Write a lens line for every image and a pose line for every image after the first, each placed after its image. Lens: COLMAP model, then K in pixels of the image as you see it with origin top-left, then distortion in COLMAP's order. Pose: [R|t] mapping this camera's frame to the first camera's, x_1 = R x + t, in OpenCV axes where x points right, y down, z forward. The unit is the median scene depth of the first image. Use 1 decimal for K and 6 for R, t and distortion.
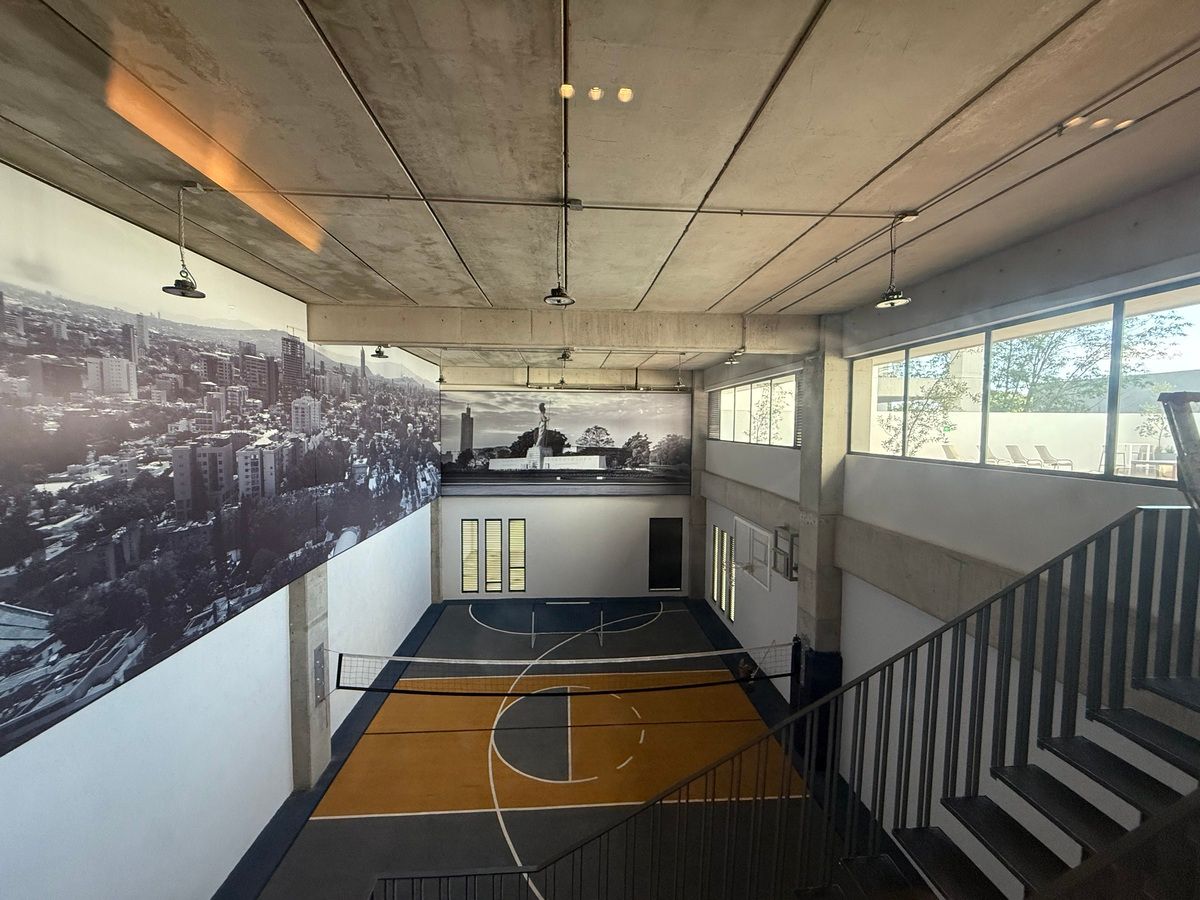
lens RADIAL K [[479.0, 0, 594.4], [0, 479.0, 452.5], [0, 0, 1]] dist [0.000081, 0.000144]
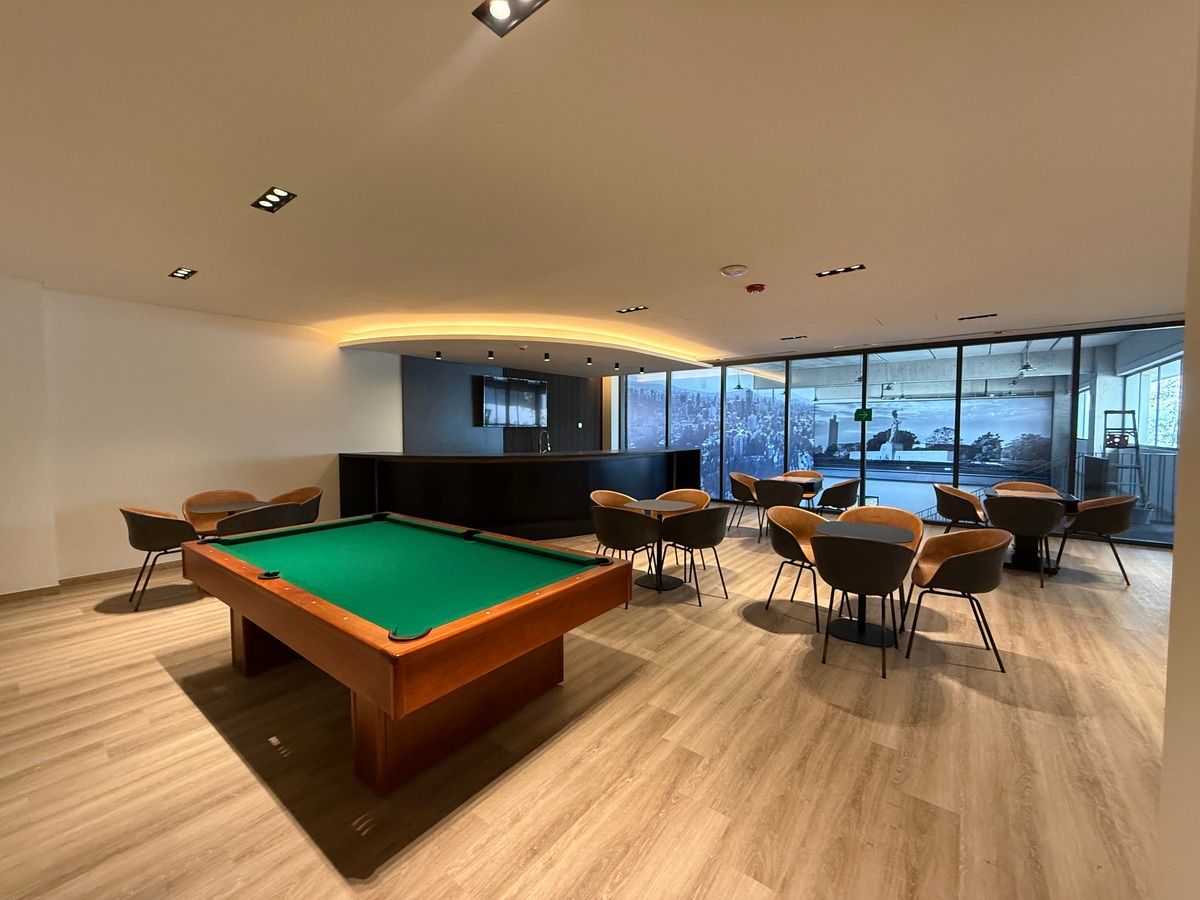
lens RADIAL K [[479.0, 0, 597.5], [0, 479.0, 447.9], [0, 0, 1]] dist [0.000081, 0.000144]
pose [[0.745743, 0.017498, -0.666004, 0.161656], [-0.030156, 0.999517, -0.007506, 0.035876], [0.665551, 0.025682, 0.745911, -0.531777]]
